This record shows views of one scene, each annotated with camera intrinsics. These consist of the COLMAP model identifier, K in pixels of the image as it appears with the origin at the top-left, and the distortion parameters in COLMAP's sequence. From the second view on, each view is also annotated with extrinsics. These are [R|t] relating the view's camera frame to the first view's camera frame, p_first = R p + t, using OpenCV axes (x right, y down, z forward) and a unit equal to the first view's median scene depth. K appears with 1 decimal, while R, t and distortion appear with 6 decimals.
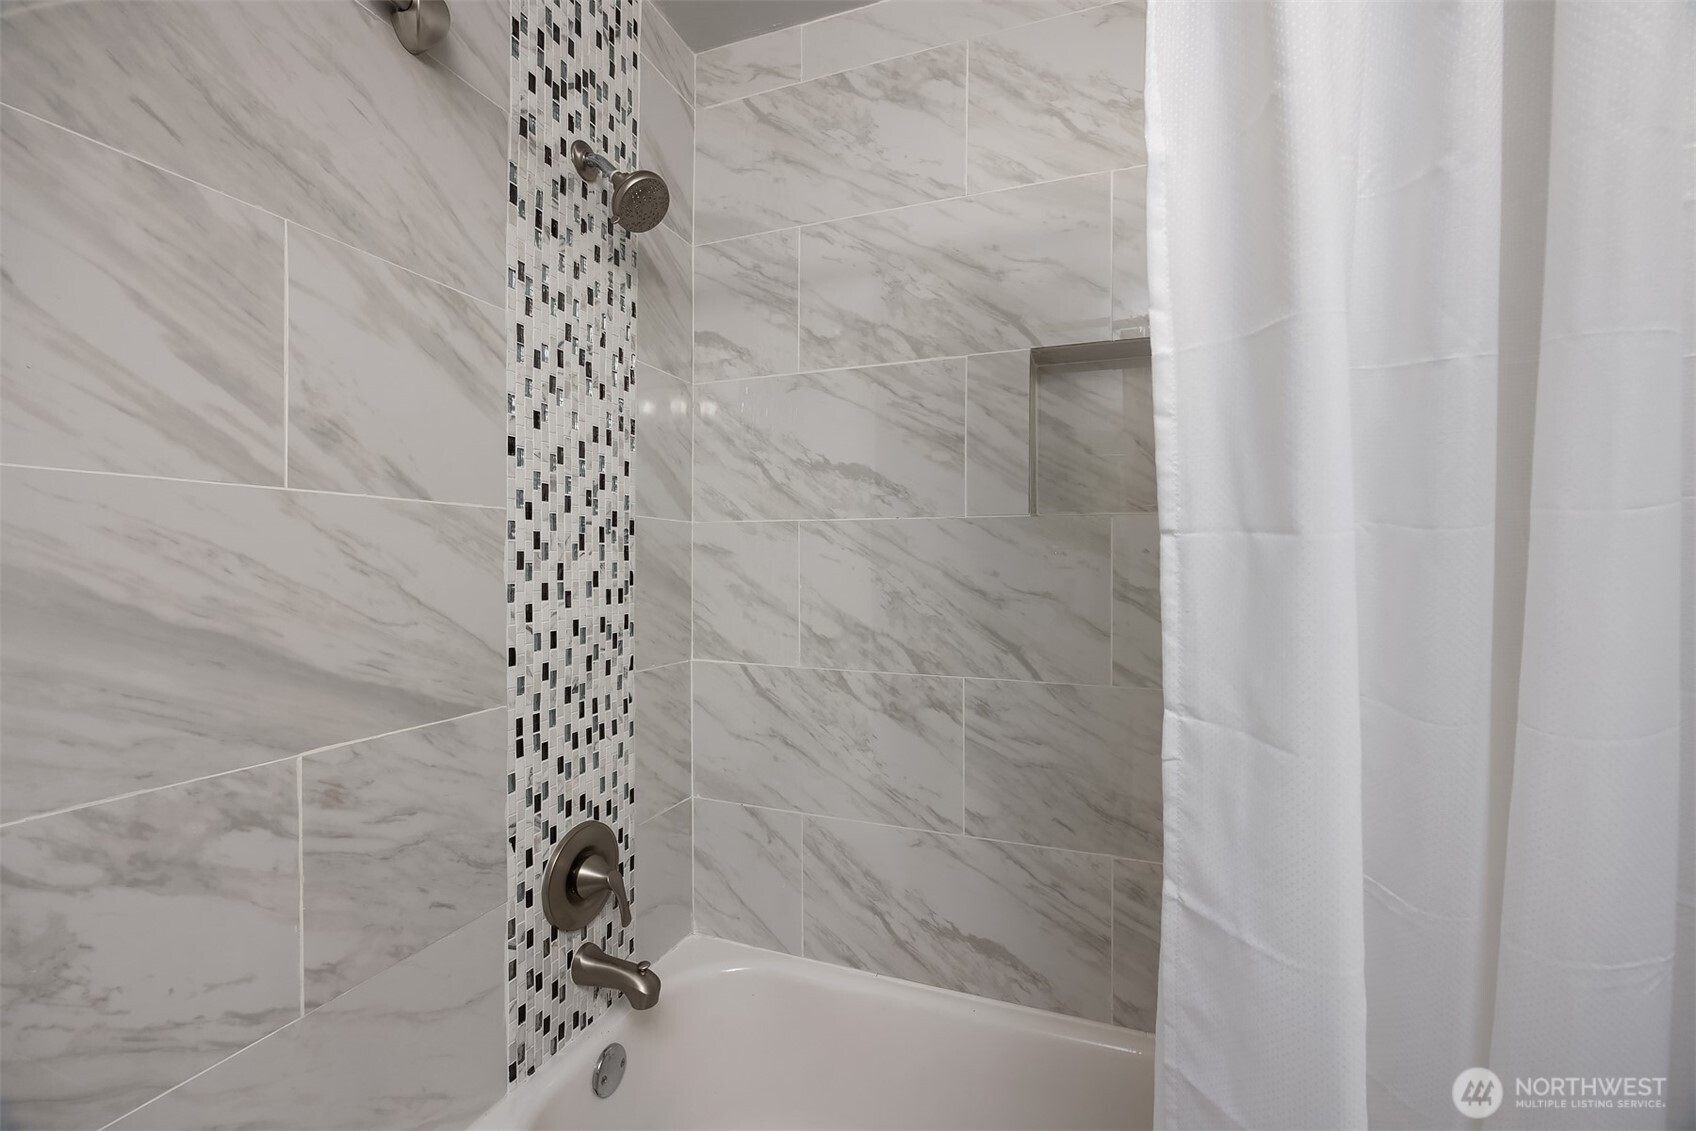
lens RADIAL K [[707.3, 0, 848.6], [0, 707.3, 572.7], [0, 0, 1]] dist [-0.018112, 0.000021]
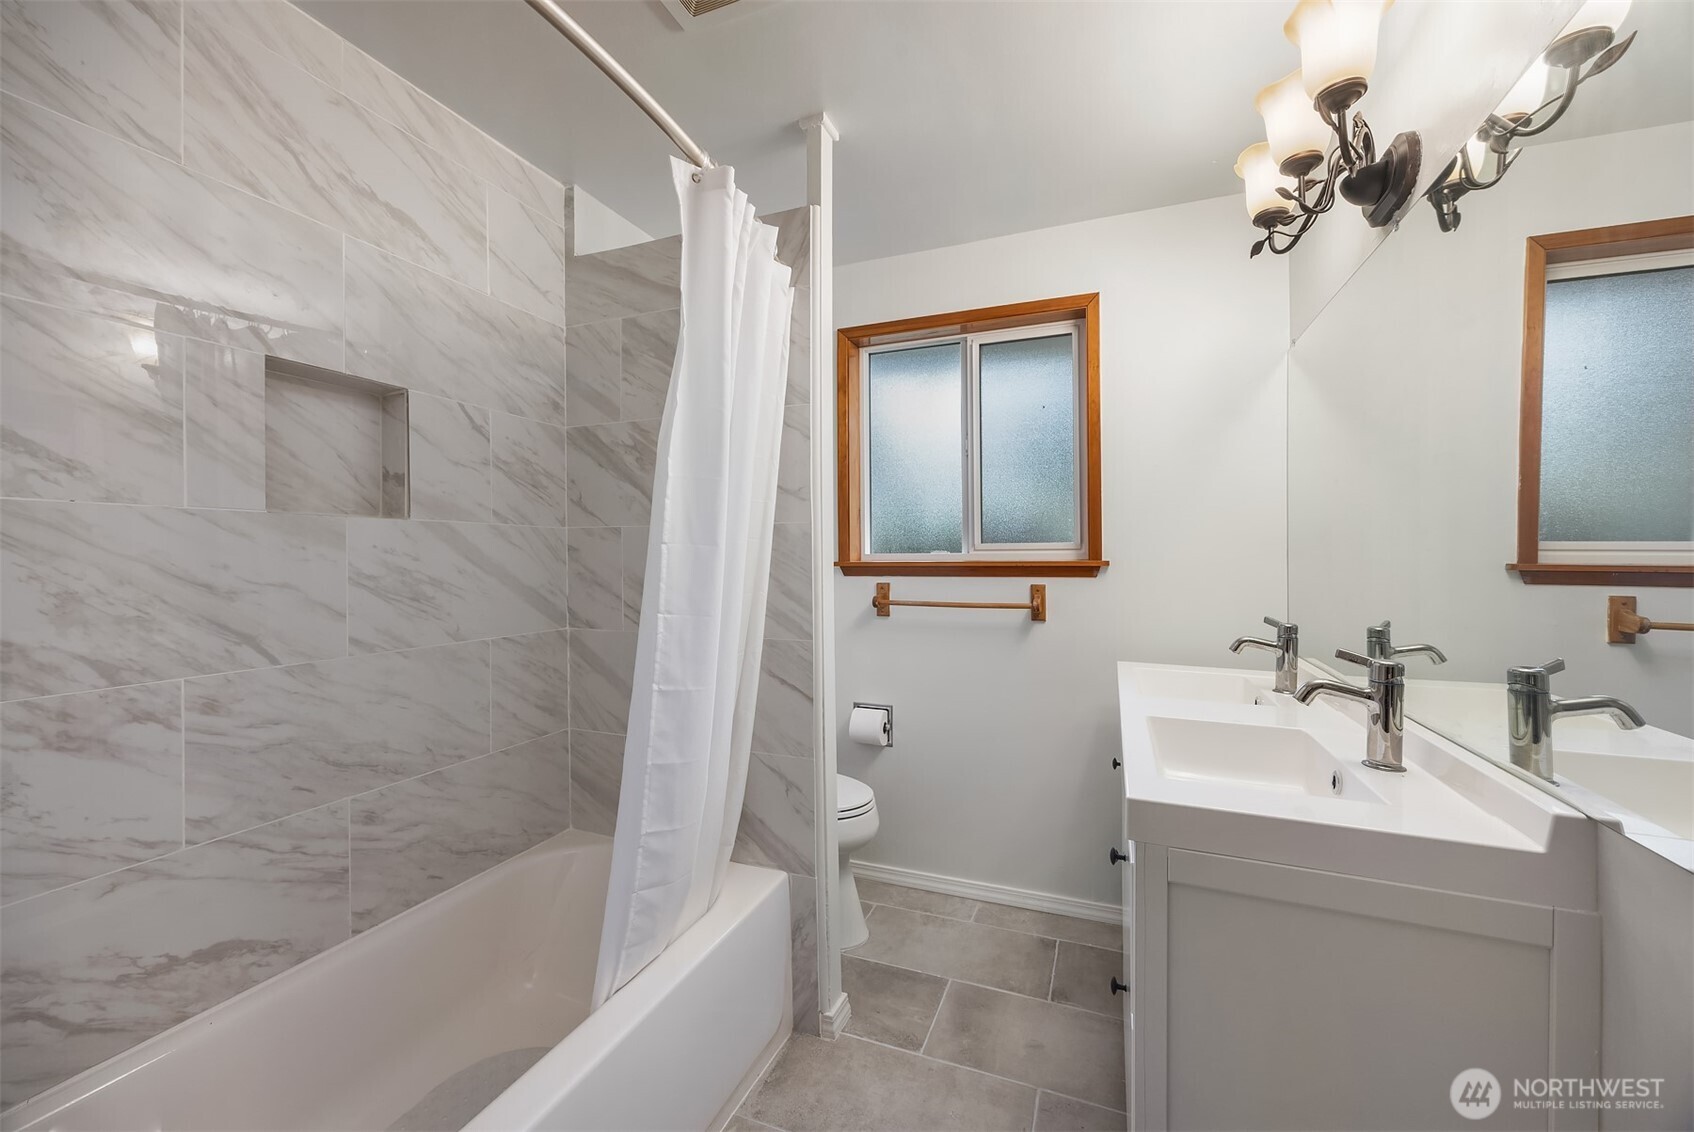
lens RADIAL K [[662.1, 0, 847.9], [0, 662.1, 560.3], [0, 0, 1]] dist [0.000287, 0.000028]
pose [[0.026417, -0.008097, 0.999618, -0.703004], [0.016398, 0.999836, 0.007665, -0.000633], [-0.999517, 0.016189, 0.026545, 0.097524]]
